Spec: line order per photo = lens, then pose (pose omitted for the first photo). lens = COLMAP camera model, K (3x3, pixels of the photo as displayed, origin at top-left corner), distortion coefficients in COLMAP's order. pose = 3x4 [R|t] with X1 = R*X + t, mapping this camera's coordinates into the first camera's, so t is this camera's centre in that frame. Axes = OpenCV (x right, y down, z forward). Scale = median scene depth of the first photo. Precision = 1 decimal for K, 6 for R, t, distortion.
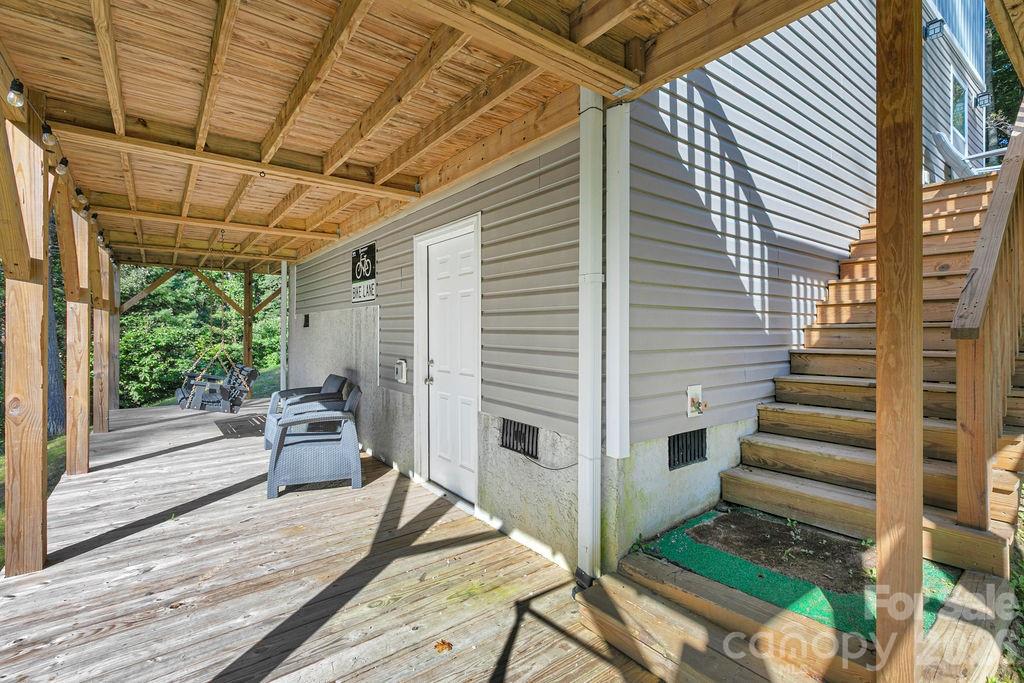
lens RADIAL K [[467.4, 0, 513.7], [0, 467.4, 329.2], [0, 0, 1]] dist [0.000431, -0.000859]
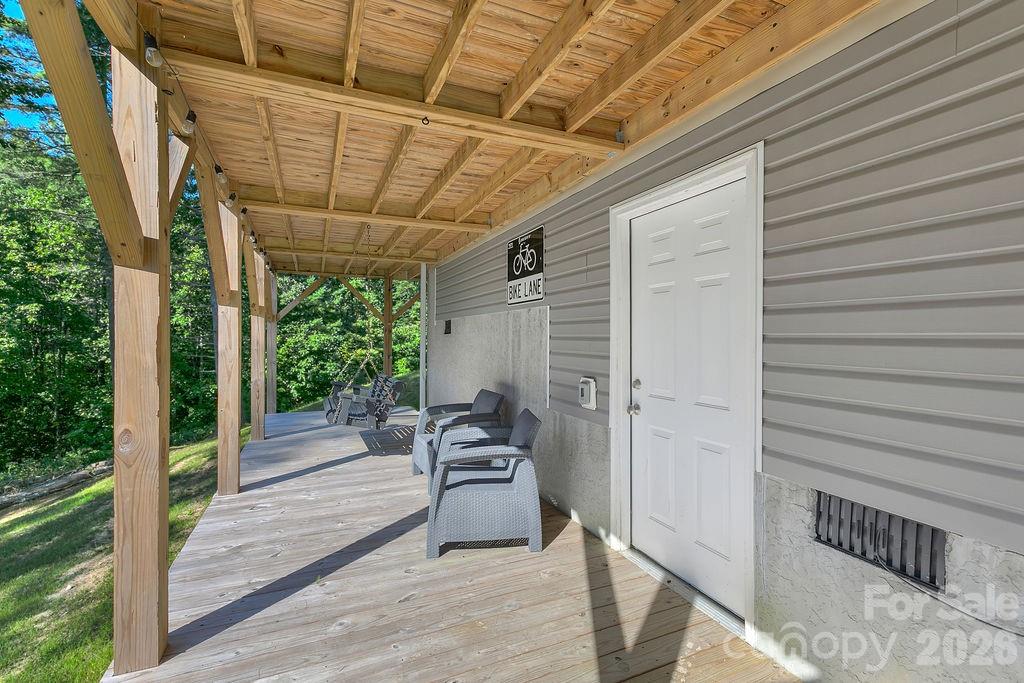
lens RADIAL K [[452.4, 0, 512.0], [0, 452.4, 341.5], [0, 0, 1]] dist [-0.000433, 0.000328]
pose [[0.972516, 0.004305, -0.232798, -0.198272], [-0.001794, 0.999938, 0.010994, 0.000477], [0.232831, -0.010275, 0.972463, 0.284587]]
